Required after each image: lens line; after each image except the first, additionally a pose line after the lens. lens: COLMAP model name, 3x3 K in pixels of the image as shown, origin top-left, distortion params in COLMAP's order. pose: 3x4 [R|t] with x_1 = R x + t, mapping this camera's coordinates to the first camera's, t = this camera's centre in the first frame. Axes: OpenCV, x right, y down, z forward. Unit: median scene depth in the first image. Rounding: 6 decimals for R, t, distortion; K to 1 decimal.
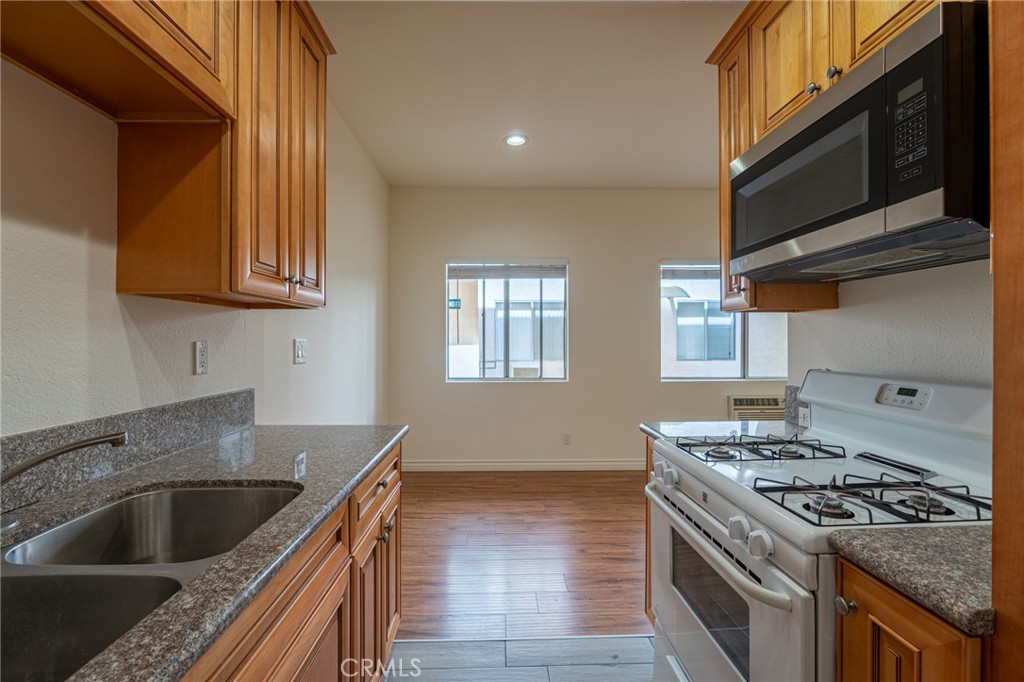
lens RADIAL K [[432.6, 0, 508.7], [0, 432.6, 340.8], [0, 0, 1]] dist [-0.003310, -0.000228]
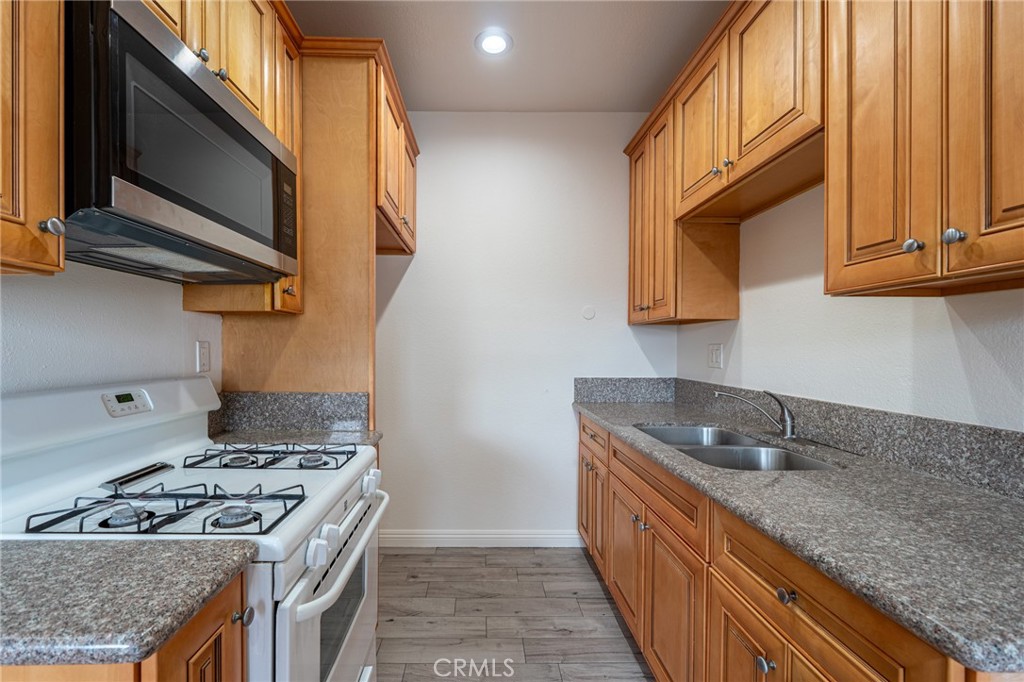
lens RADIAL K [[432.6, 0, 508.8], [0, 432.6, 349.8], [0, 0, 1]] dist [-0.003310, -0.000228]
pose [[-0.999986, -0.002871, -0.004540, 0.096232], [-0.002883, 0.999992, 0.002684, 0.008781], [0.004532, 0.002698, -0.999986, 1.947078]]
